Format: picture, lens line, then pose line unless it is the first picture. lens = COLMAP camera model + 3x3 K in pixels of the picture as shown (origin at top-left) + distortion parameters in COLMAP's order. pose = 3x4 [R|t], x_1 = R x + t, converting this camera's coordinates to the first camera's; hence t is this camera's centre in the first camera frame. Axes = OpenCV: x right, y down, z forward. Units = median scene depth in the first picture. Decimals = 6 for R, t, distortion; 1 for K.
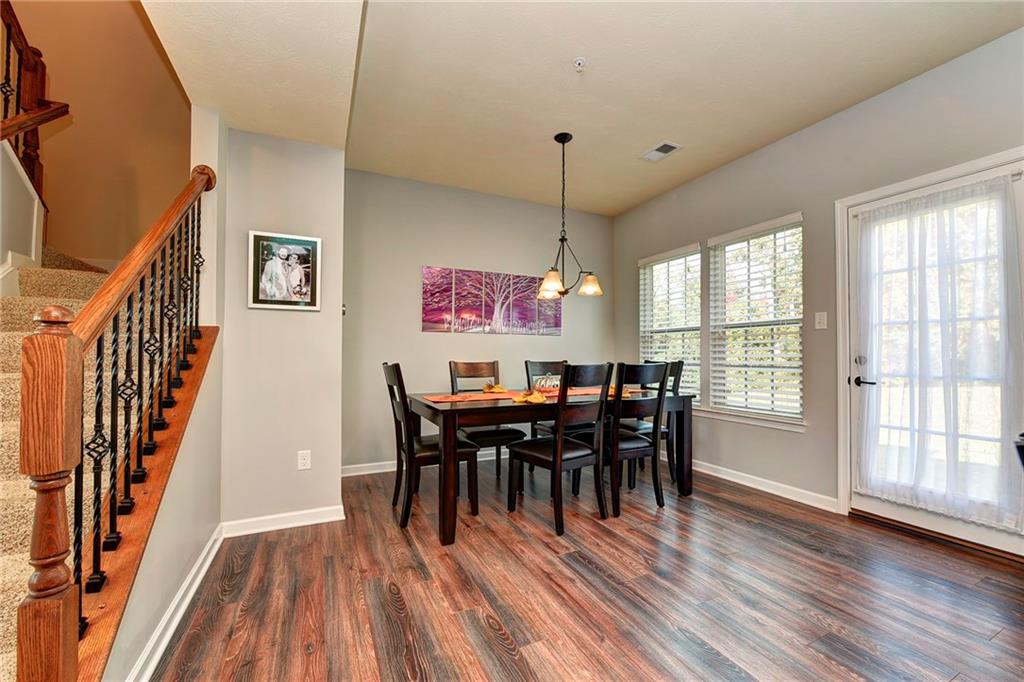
lens RADIAL K [[412.6, 0, 513.0], [0, 412.6, 349.1], [0, 0, 1]] dist [-0.008802, -0.001015]
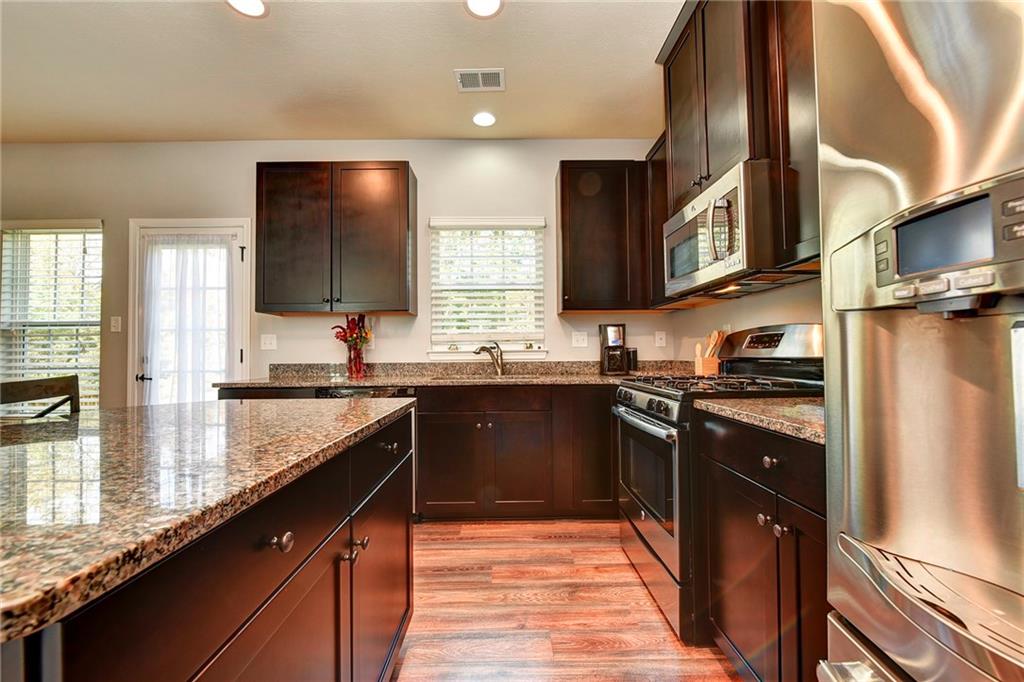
lens RADIAL K [[412.6, 0, 510.7], [0, 412.6, 344.5], [0, 0, 1]] dist [-0.008802, -0.001015]
pose [[0.412859, 0.014528, 0.910679, 0.220127], [-0.005443, 0.999894, -0.013483, -0.007427], [-0.910779, 0.000610, 0.412894, -0.455133]]
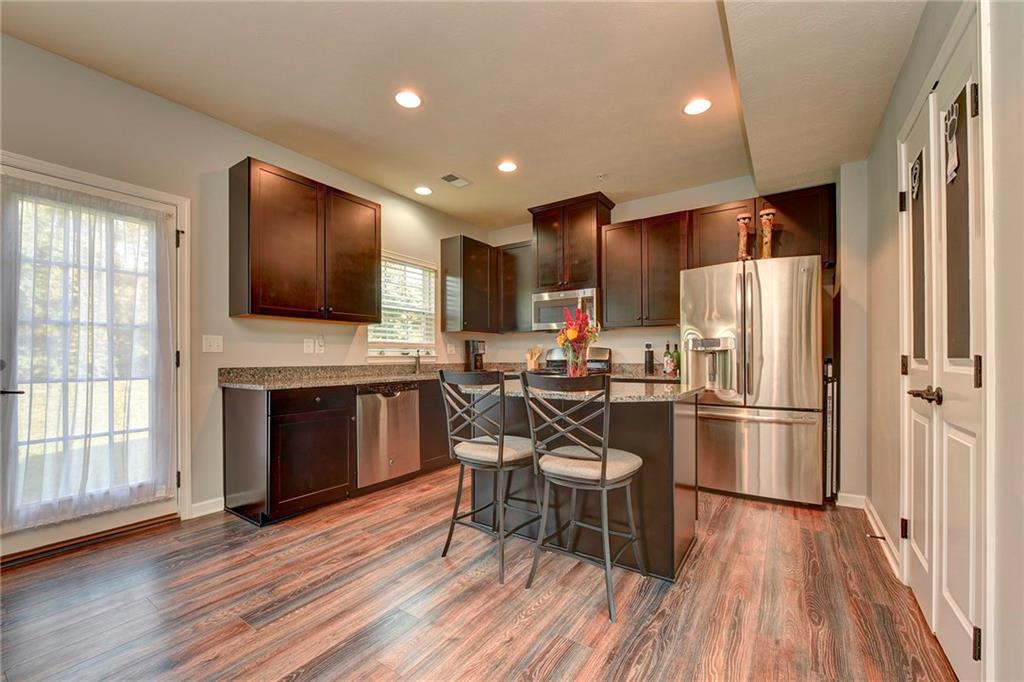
lens RADIAL K [[412.6, 0, 505.4], [0, 412.6, 355.9], [0, 0, 1]] dist [-0.008802, -0.001015]
pose [[-0.502833, 0.001715, 0.864382, -0.306468], [-0.013546, 0.999860, -0.009864, 0.005679], [-0.864278, -0.016669, -0.502739, 0.569045]]
